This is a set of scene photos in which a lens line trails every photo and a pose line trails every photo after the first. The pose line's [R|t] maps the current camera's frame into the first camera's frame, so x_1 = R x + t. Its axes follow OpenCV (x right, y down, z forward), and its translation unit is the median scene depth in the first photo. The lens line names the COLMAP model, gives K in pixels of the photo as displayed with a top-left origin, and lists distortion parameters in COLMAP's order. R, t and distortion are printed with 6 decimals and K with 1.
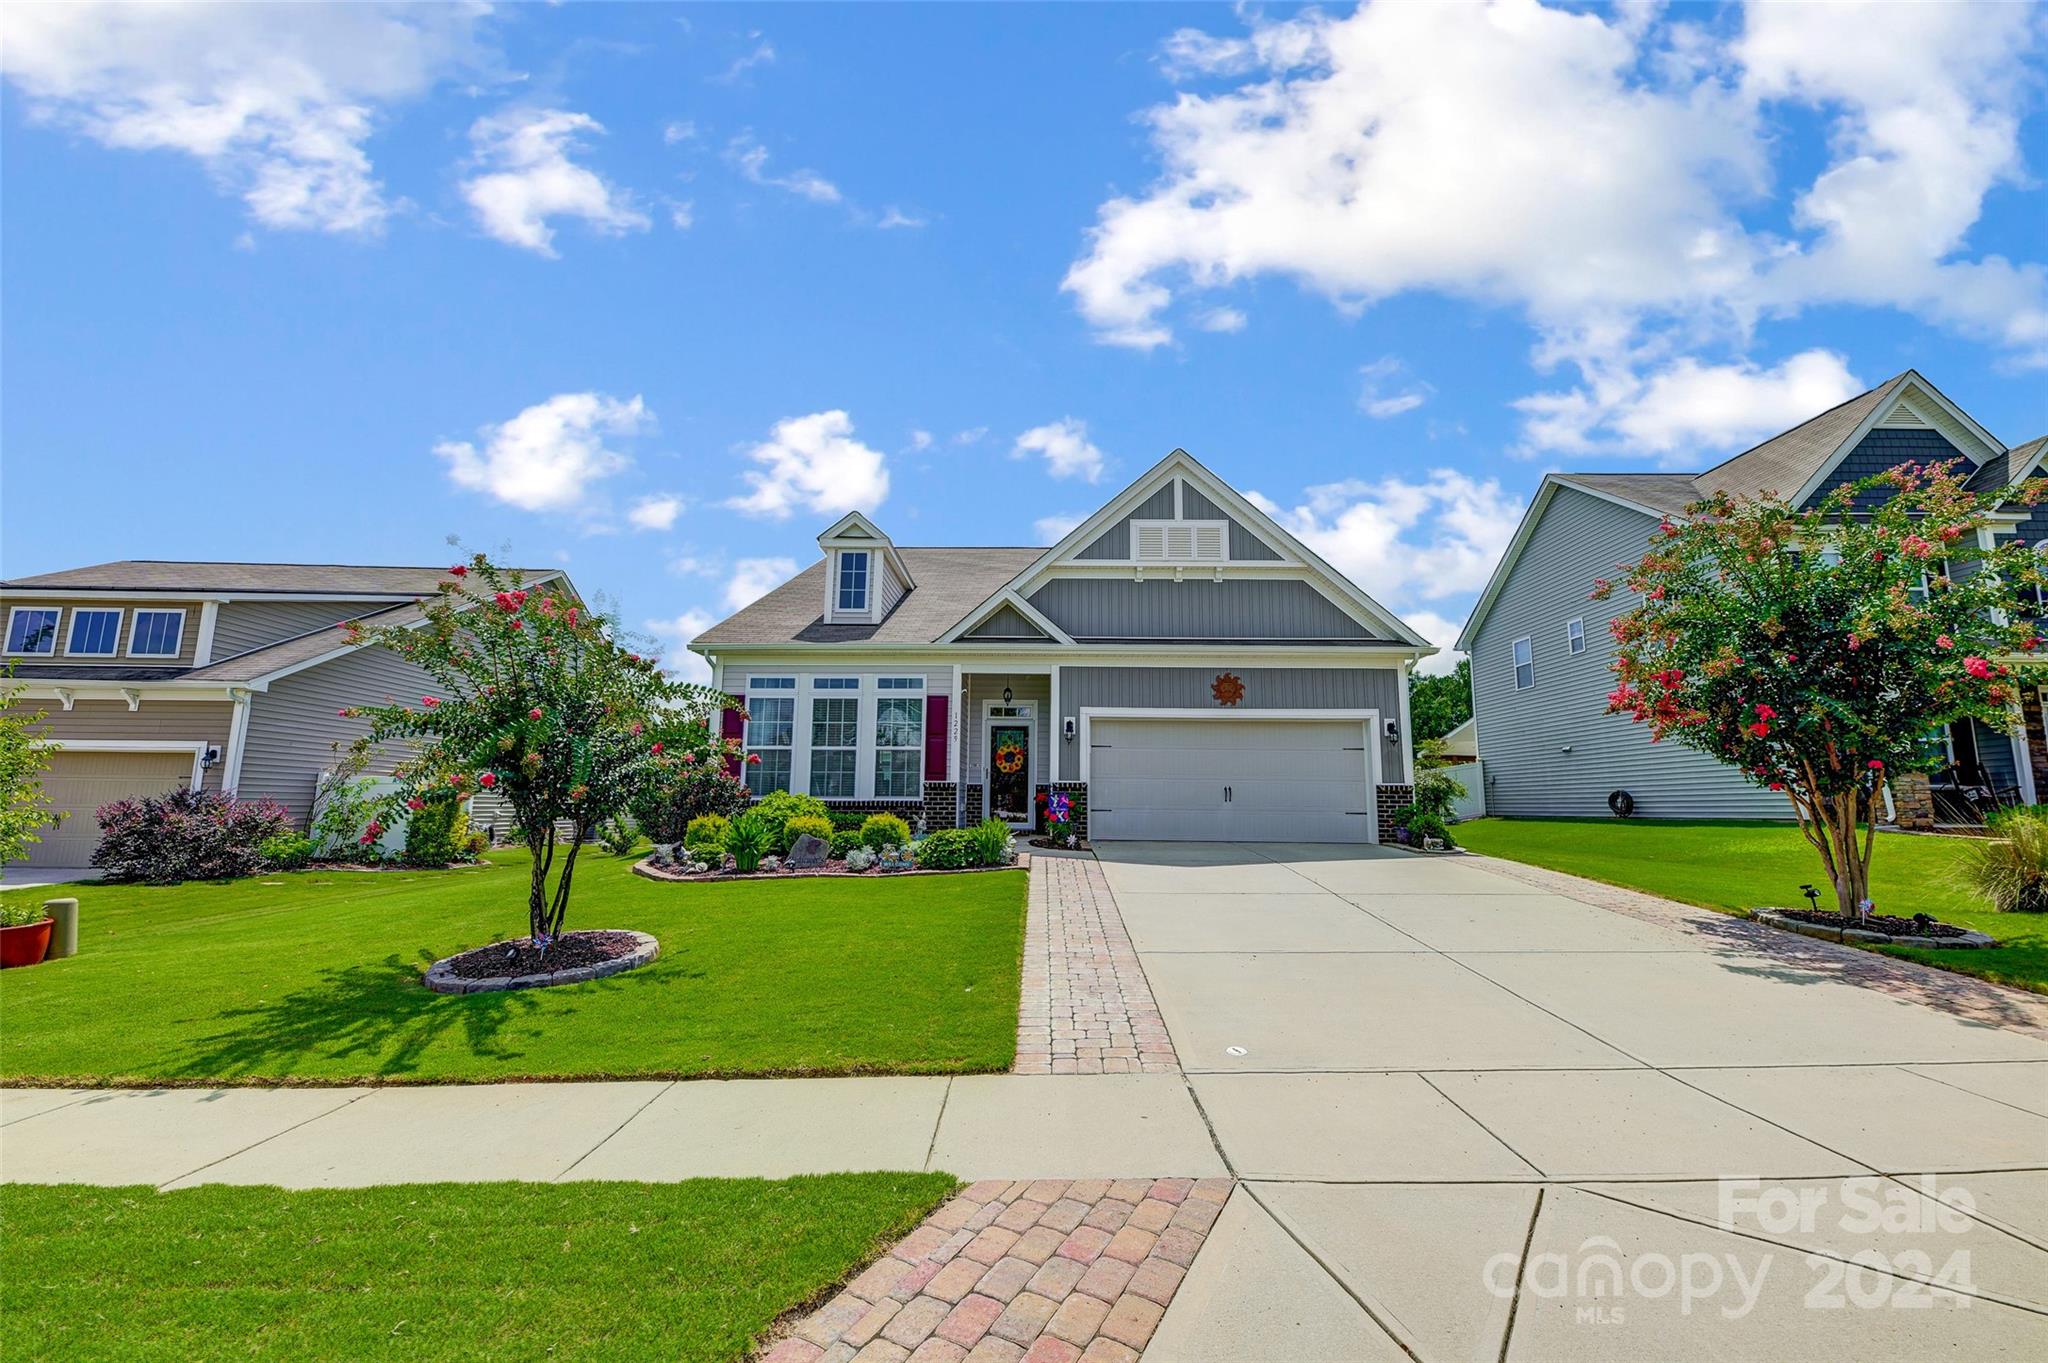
lens RADIAL K [[821.7, 0, 1028.6], [0, 821.7, 689.9], [0, 0, 1]] dist [0.017652, -0.010221]
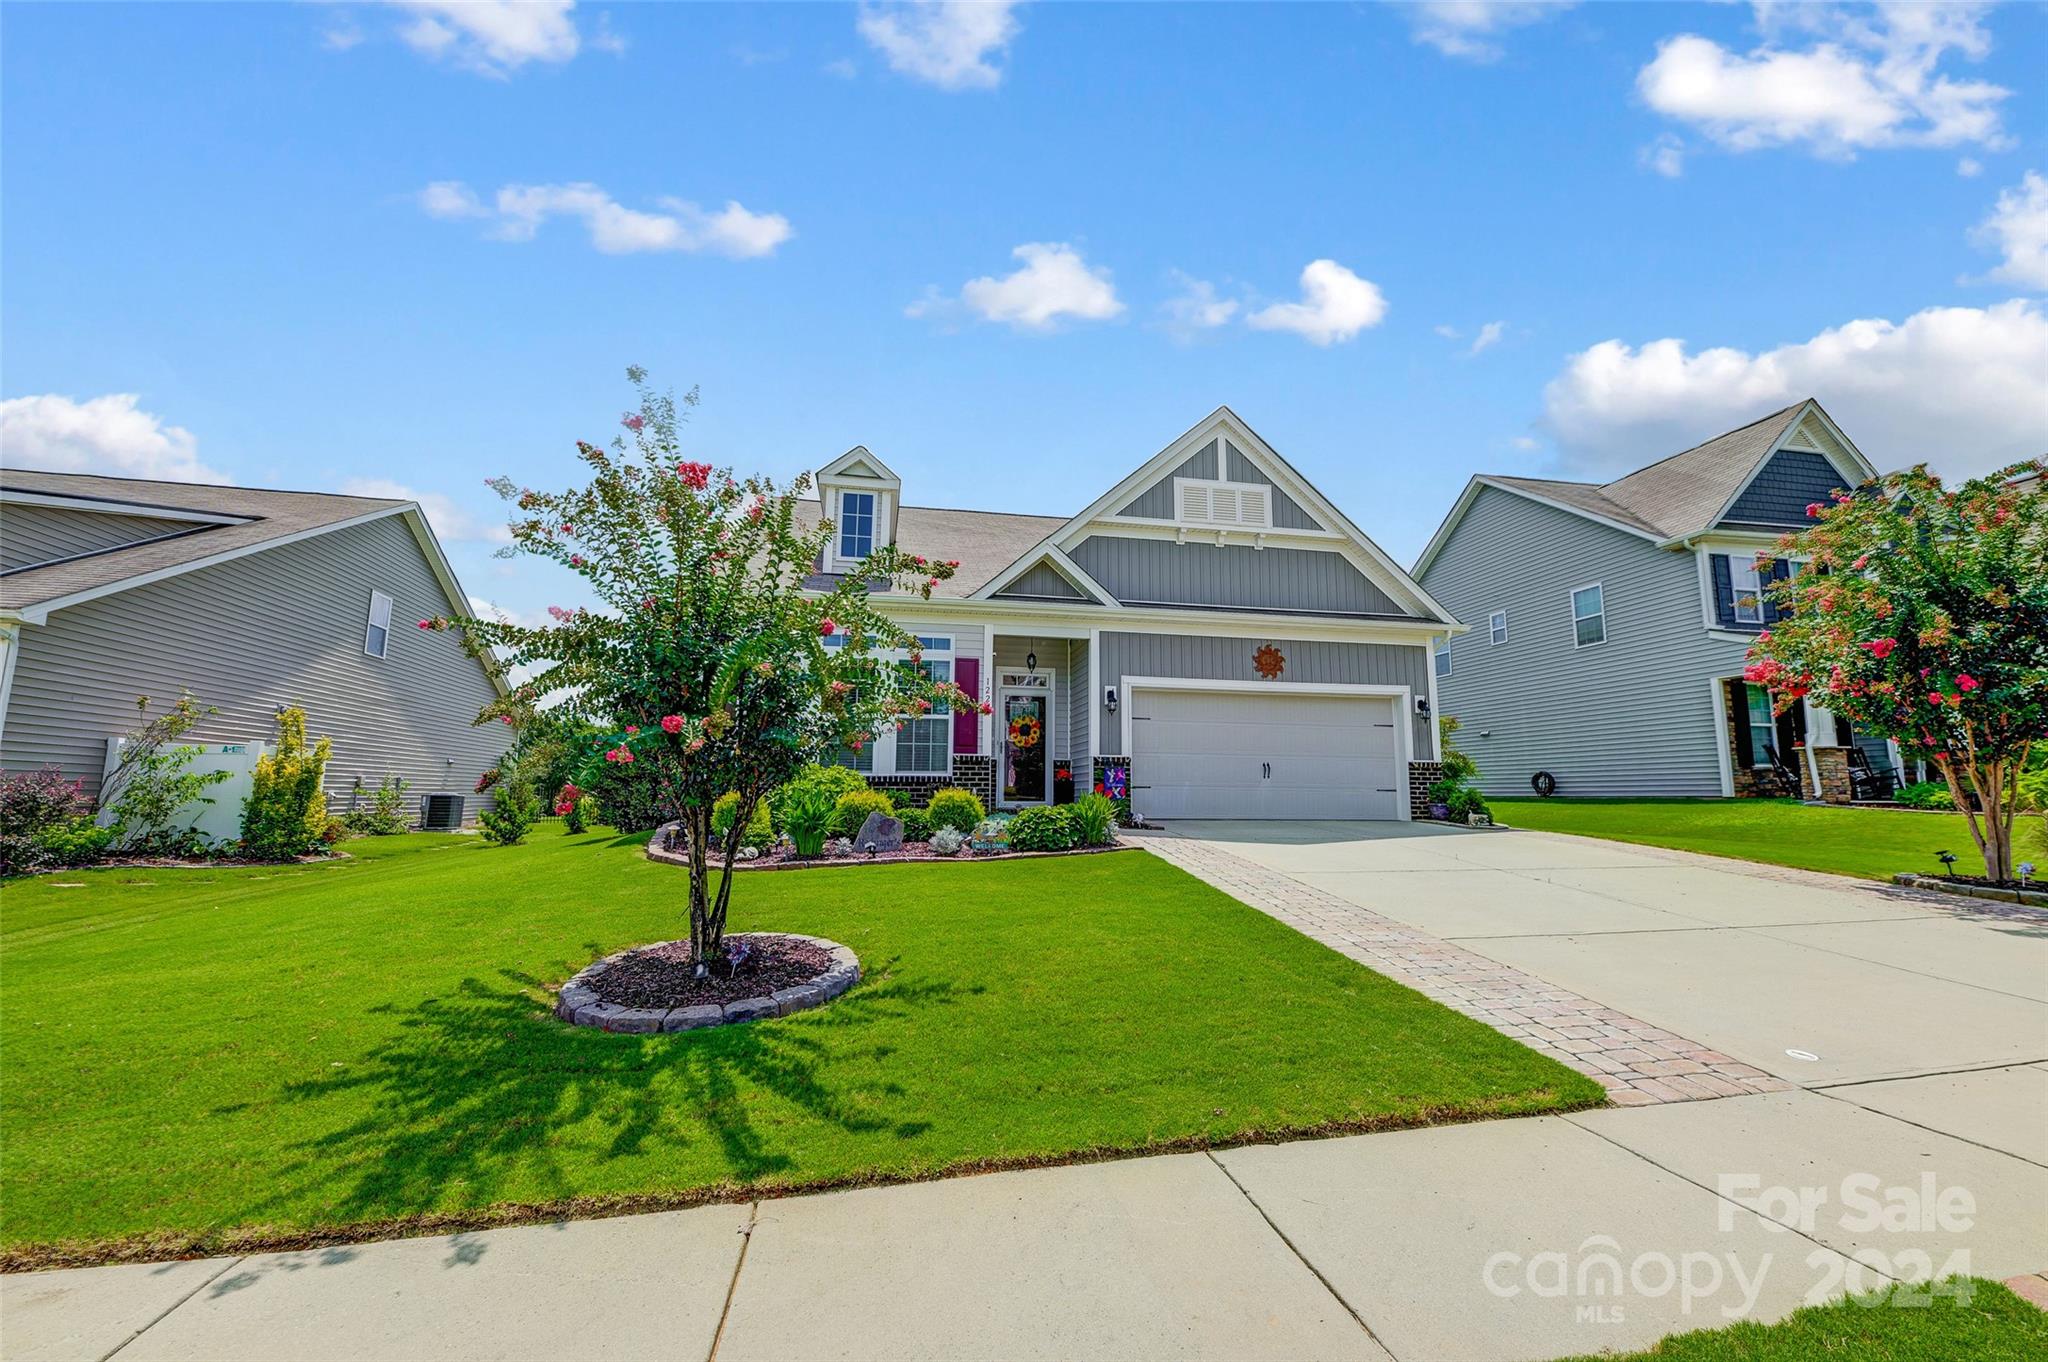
lens RADIAL K [[821.7, 0, 1028.6], [0, 821.7, 689.4], [0, 0, 1]] dist [0.017652, -0.010221]
pose [[0.979444, 0.024326, 0.200246, -0.222632], [-0.027551, 0.999531, 0.013334, 0.026545], [-0.199828, -0.018577, 0.979655, 0.113302]]
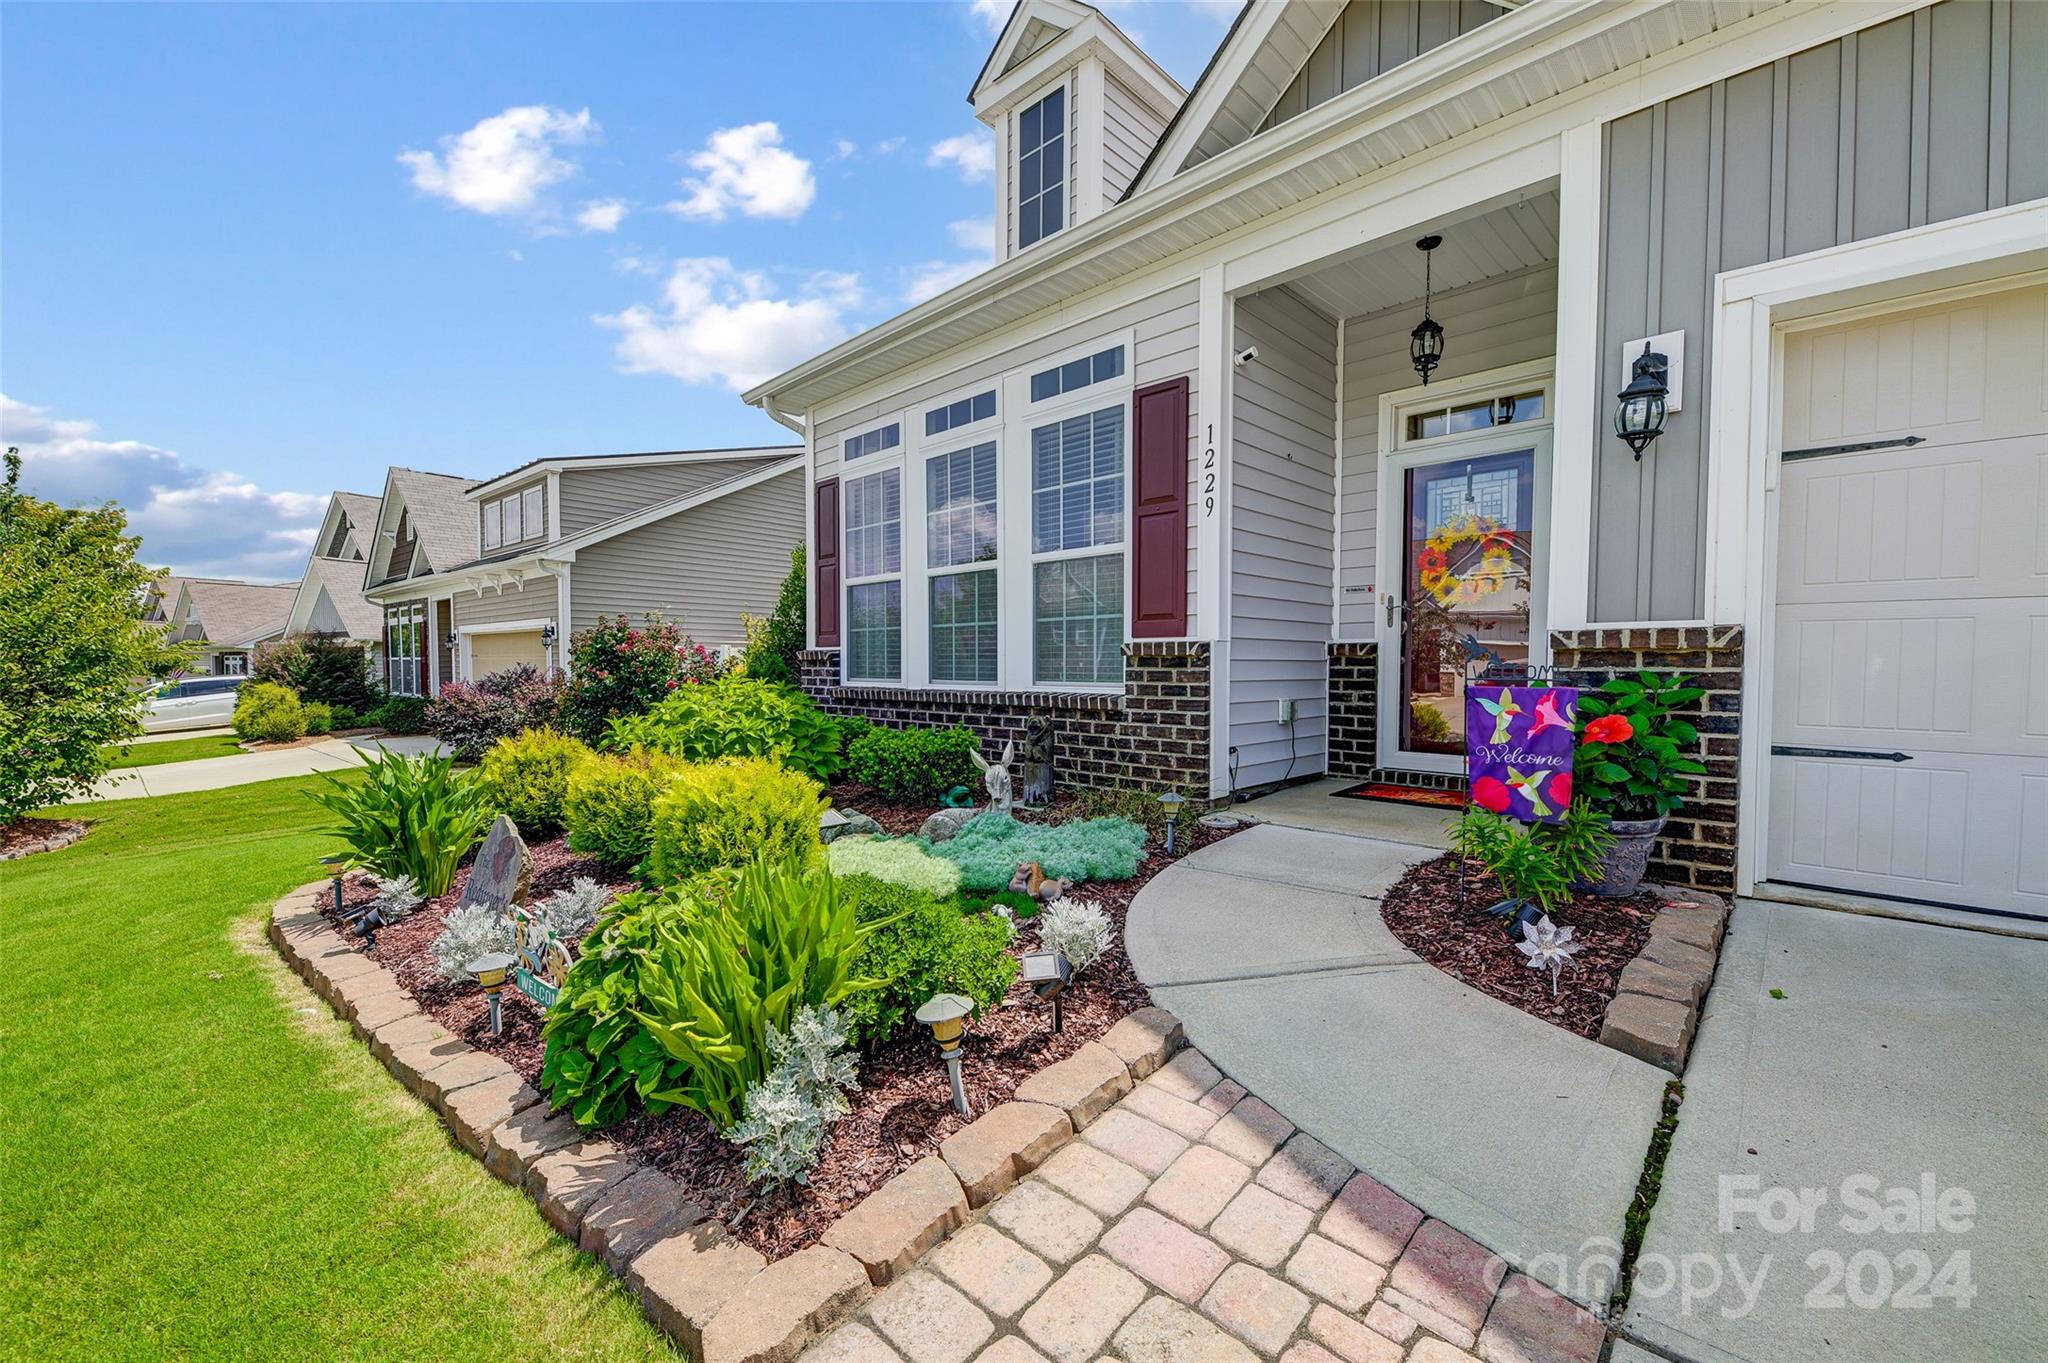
lens RADIAL K [[821.7, 0, 1028.6], [0, 821.7, 689.9], [0, 0, 1]] dist [0.017652, -0.010221]
pose [[0.734380, 0.013244, -0.678609, 0.078812], [0.100790, 0.986597, 0.128328, 0.081150], [0.671213, -0.162639, 0.723202, 0.699836]]
